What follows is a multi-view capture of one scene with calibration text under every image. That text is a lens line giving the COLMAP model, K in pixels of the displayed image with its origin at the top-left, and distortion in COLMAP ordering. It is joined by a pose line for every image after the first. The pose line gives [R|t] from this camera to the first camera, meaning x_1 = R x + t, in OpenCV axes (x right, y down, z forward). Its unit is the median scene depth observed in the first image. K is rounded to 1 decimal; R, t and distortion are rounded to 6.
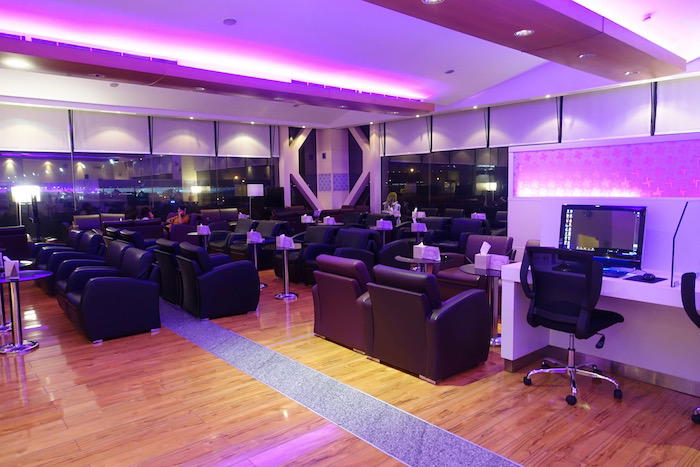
lens RADIAL K [[478.4, 0, 342.7], [0, 478.4, 235.5], [0, 0, 1]] dist [-0.011480, -0.000226]
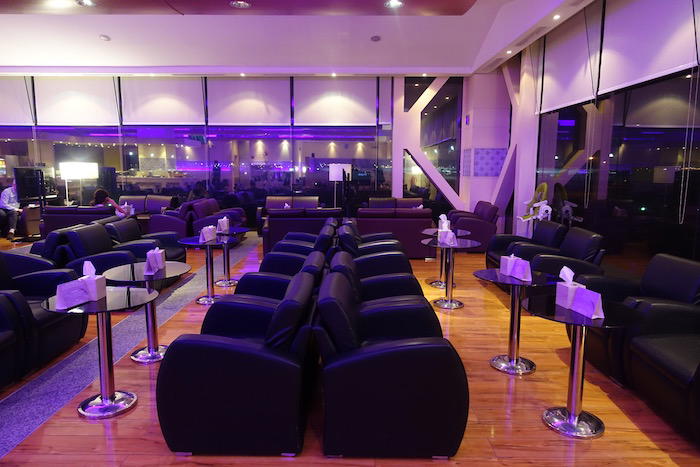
lens RADIAL K [[515.9, 0, 314.1], [0, 515.9, 233.5], [0, 0, 1]] dist [-0.000787, -0.000604]
pose [[0.755961, 0.096457, -0.647472, 0.283135], [-0.082647, 0.995233, 0.051770, -0.043277], [0.649379, 0.014376, 0.760329, 0.410536]]
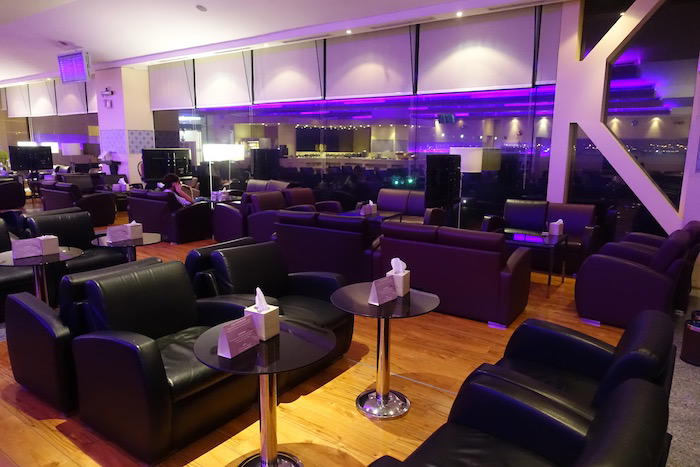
lens RADIAL K [[478.4, 0, 342.7], [0, 478.4, 235.5], [0, 0, 1]] dist [-0.011480, -0.000226]
pose [[0.258077, 0.190097, -0.947238, 0.254393], [-0.114367, 0.979569, 0.165426, -0.086679], [0.959331, 0.065640, 0.274545, 0.761183]]
